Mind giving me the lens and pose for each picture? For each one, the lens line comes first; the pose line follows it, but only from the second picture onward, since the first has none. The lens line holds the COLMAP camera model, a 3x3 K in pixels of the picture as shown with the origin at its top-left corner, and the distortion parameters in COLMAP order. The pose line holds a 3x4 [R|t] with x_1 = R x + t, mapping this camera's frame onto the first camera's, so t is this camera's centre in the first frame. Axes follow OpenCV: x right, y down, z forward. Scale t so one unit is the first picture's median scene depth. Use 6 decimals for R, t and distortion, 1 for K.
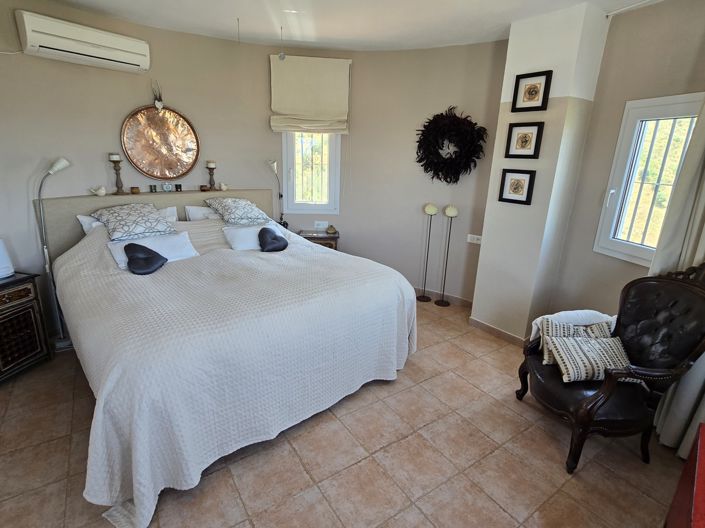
lens RADIAL K [[366.4, 0, 351.4], [0, 366.4, 263.1], [0, 0, 1]] dist [-0.004752, -0.001074]
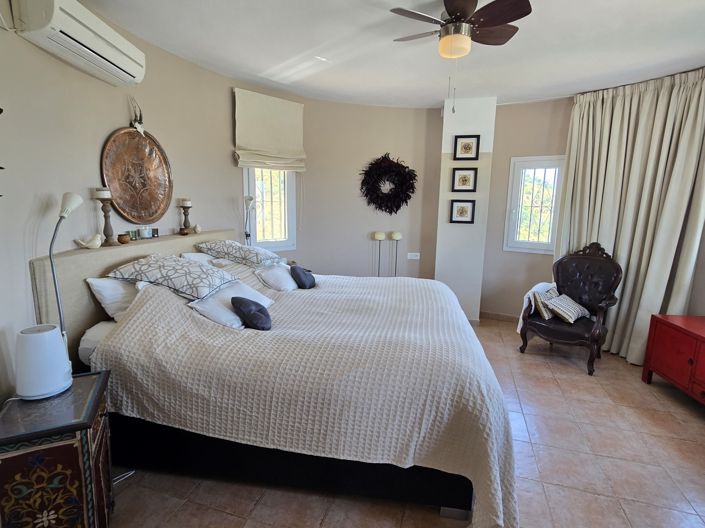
lens RADIAL K [[366.4, 0, 351.5], [0, 366.4, 265.3], [0, 0, 1]] dist [-0.004752, -0.001074]
pose [[0.776142, -0.128475, 0.617331, -0.701439], [0.188349, 0.981563, -0.032526, -0.037445], [-0.601771, 0.141518, 0.786031, 0.162406]]
